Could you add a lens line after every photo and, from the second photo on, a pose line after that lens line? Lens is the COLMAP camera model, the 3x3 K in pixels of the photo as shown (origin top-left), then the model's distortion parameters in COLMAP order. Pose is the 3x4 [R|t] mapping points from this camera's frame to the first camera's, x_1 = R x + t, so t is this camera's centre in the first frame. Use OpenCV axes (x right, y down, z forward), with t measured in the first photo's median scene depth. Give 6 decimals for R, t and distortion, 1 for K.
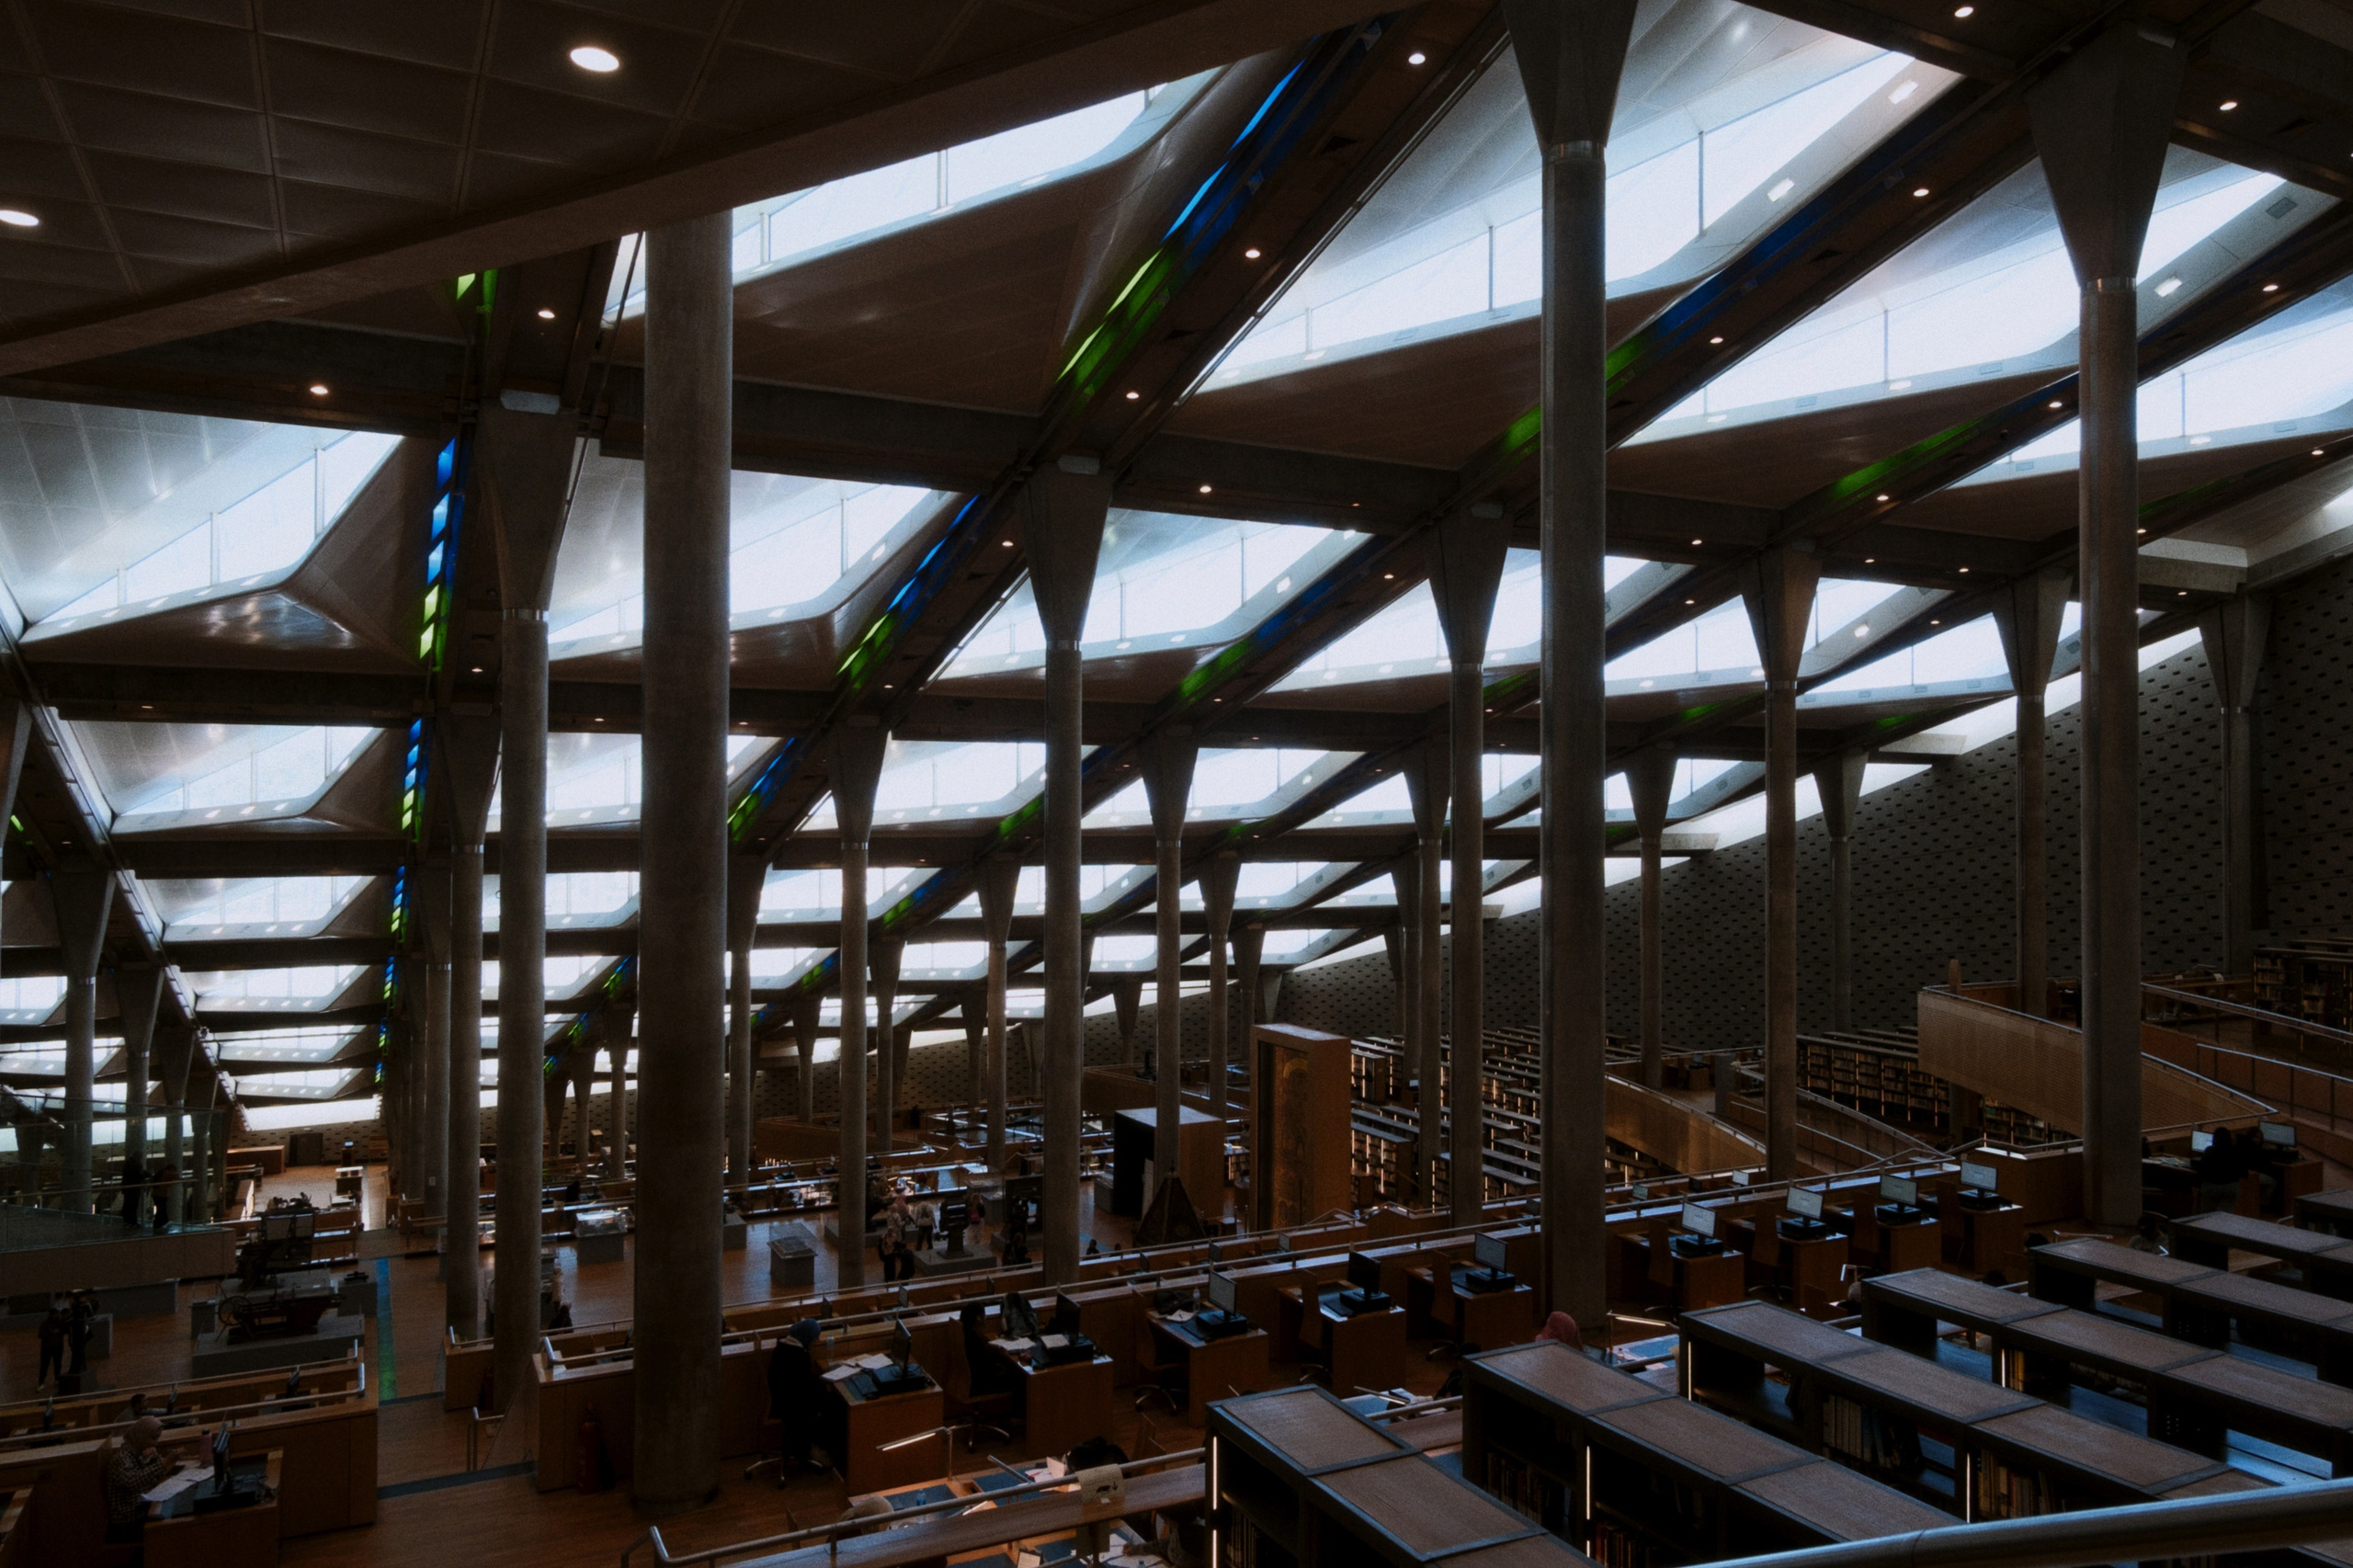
lens RADIAL K [[1606.5, 0, 1186.4], [0, 1606.5, 766.8], [0, 0, 1]] dist [0.017622, -0.021868]
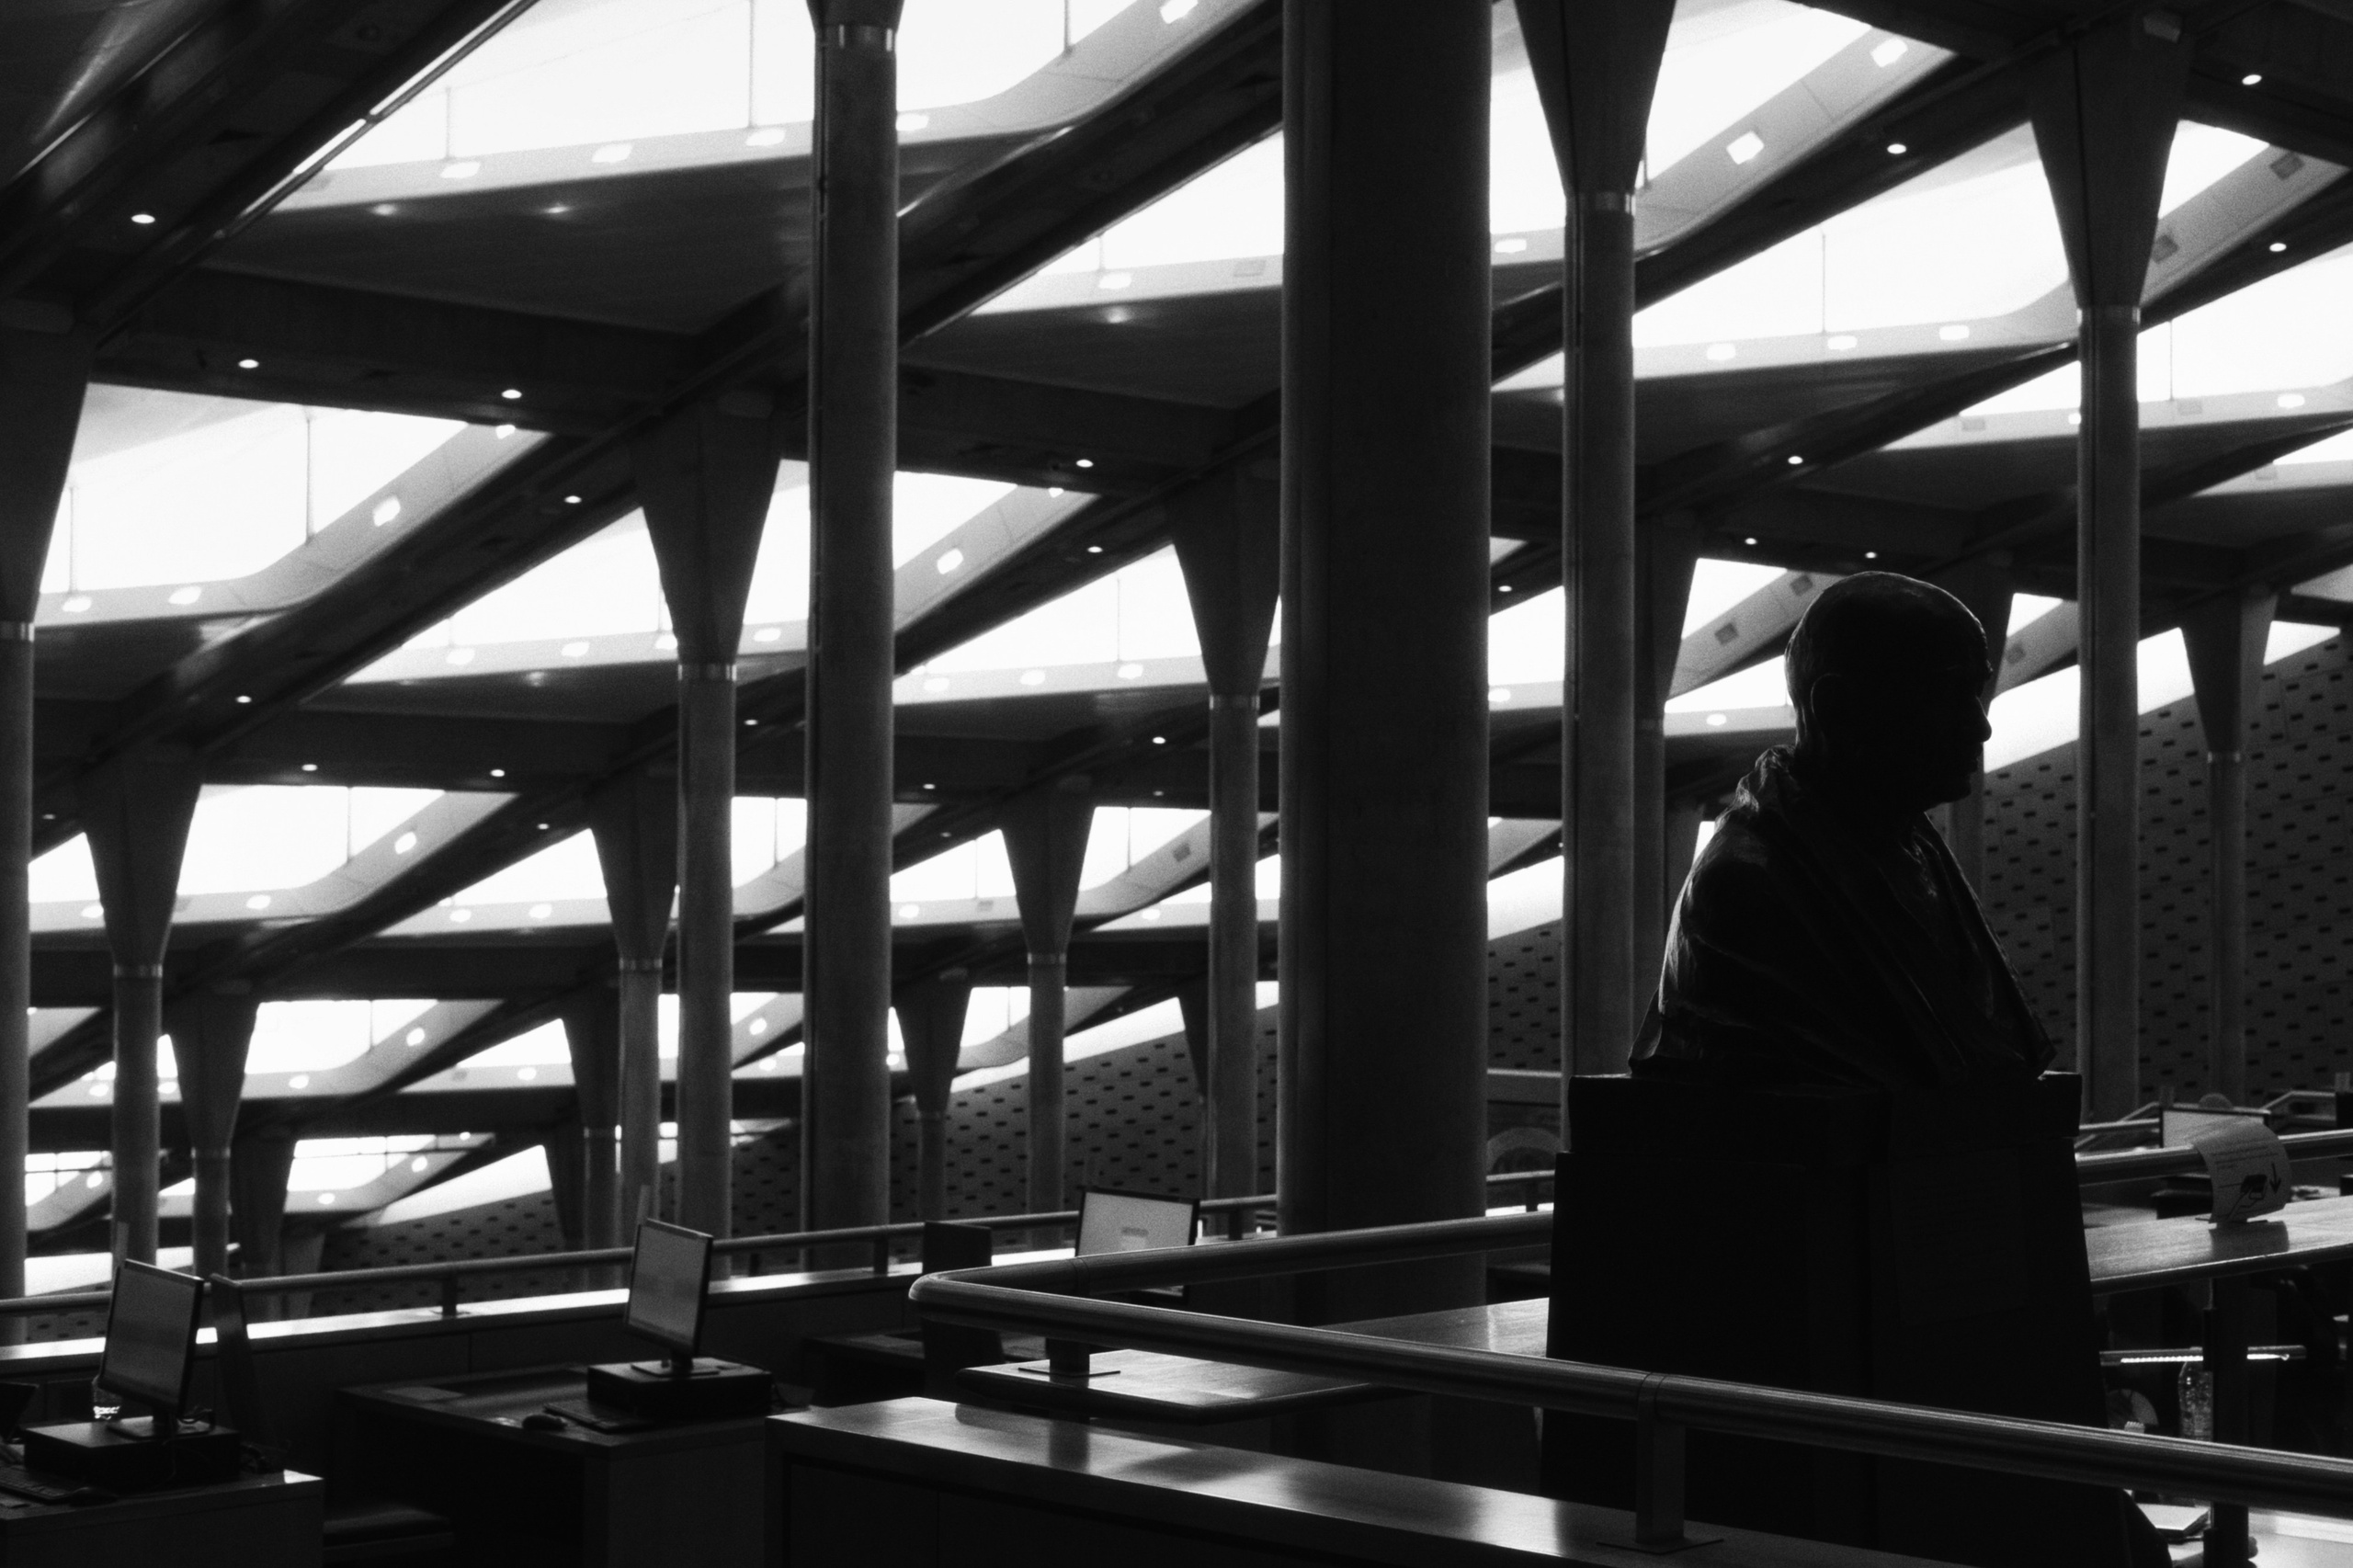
lens RADIAL K [[3596.7, 0, 1190.8], [0, 3596.7, 774.5], [0, 0, 1]] dist [-0.039152, 0.000000]
pose [[0.954638, 0.013870, 0.297444, -0.043672], [-0.013581, 0.999903, -0.003039, -0.022710], [-0.297458, -0.001138, 0.954734, -0.287674]]
